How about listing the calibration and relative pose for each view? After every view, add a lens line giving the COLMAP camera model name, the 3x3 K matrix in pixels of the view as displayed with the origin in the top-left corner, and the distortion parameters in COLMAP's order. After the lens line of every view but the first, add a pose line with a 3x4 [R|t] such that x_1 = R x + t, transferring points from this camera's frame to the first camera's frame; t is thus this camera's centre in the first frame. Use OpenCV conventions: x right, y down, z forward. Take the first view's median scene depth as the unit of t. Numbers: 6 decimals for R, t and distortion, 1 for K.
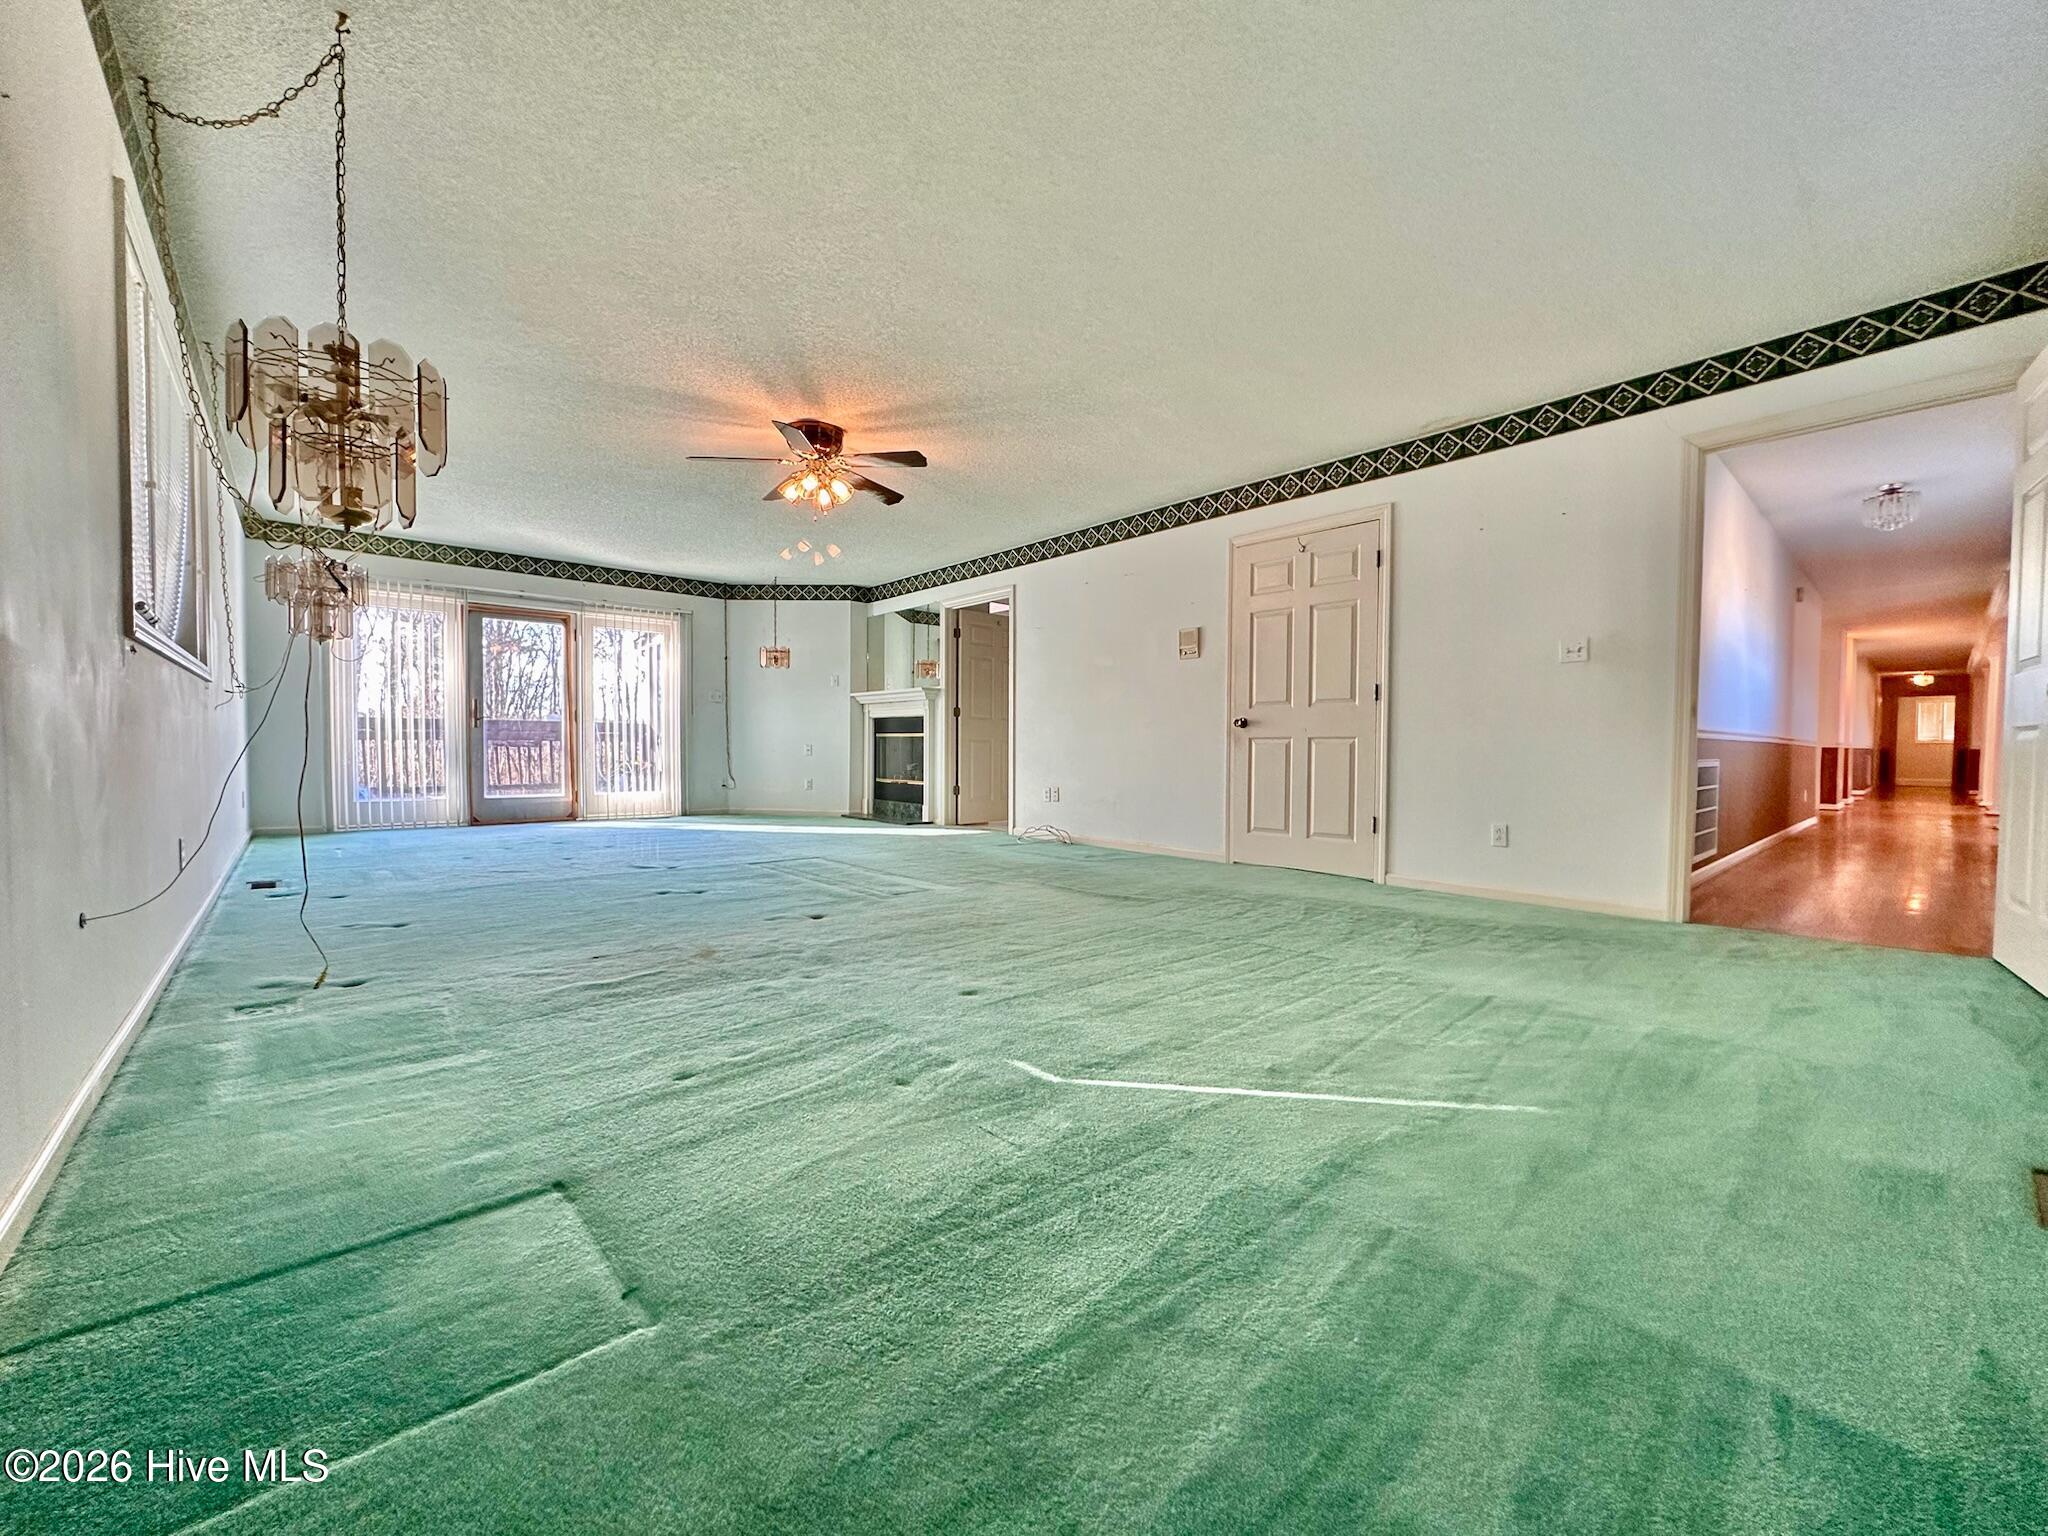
lens RADIAL K [[813.8, 0, 1027.7], [0, 813.8, 764.9], [0, 0, 1]] dist [-0.004317, 0.000523]
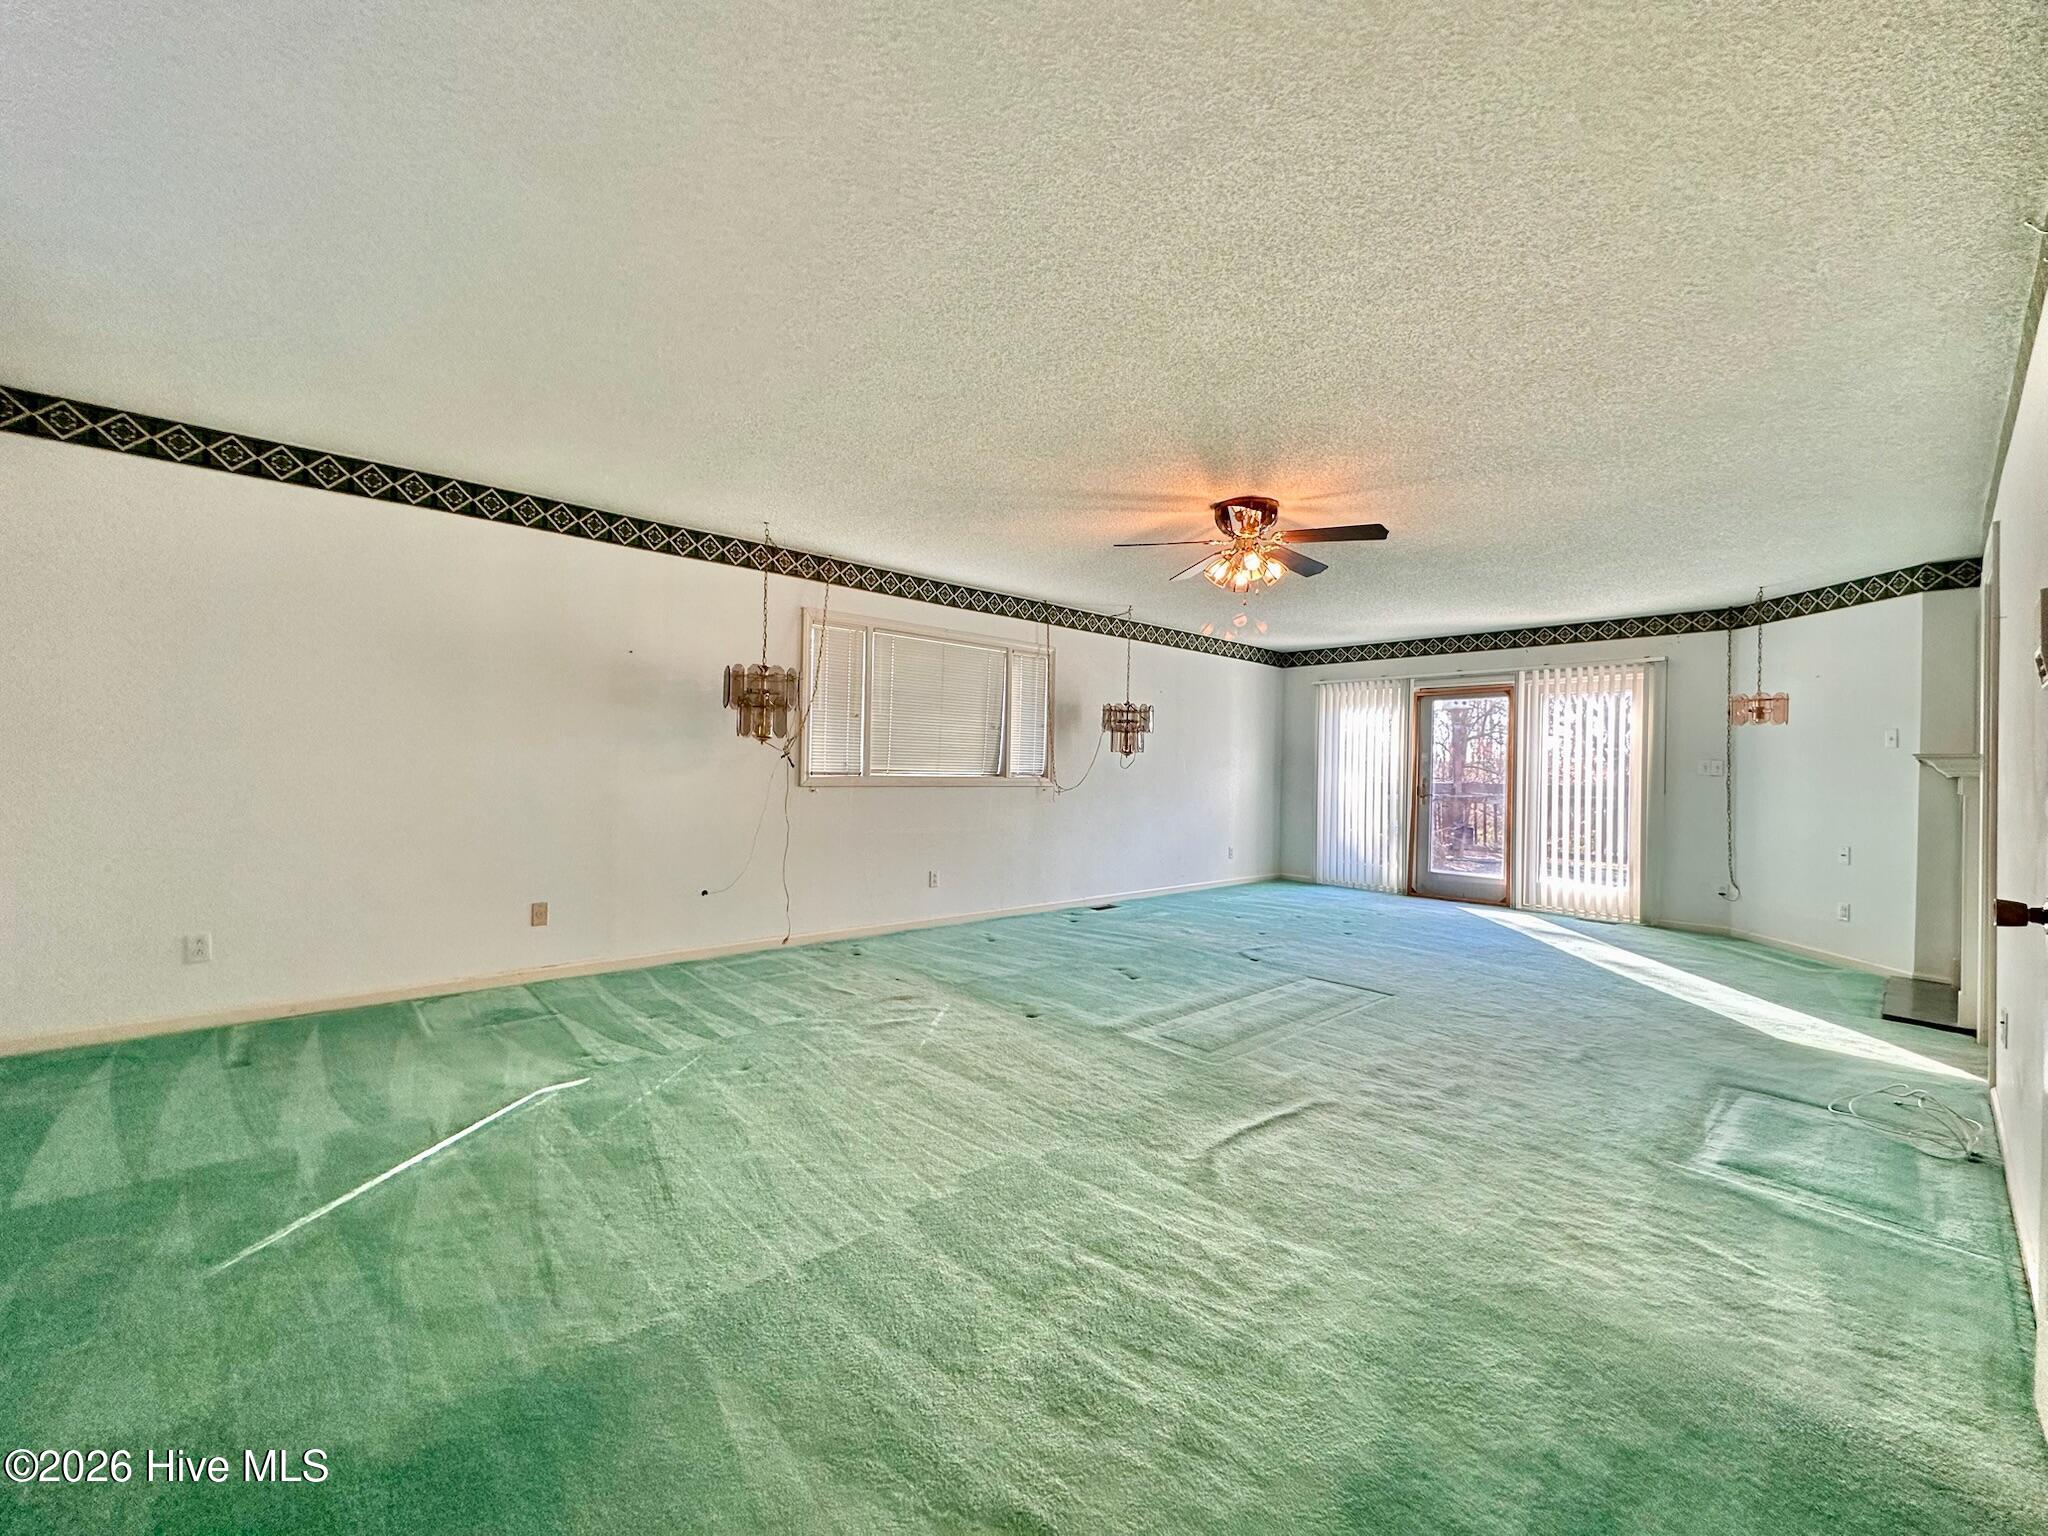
lens RADIAL K [[813.8, 0, 1012.3], [0, 813.8, 764.5], [0, 0, 1]] dist [-0.004317, 0.000523]
pose [[0.016614, -0.015653, -0.999739, 0.351062], [-0.043848, 0.998904, -0.016369, -0.052936], [0.998900, 0.044109, 0.015910, 0.407155]]
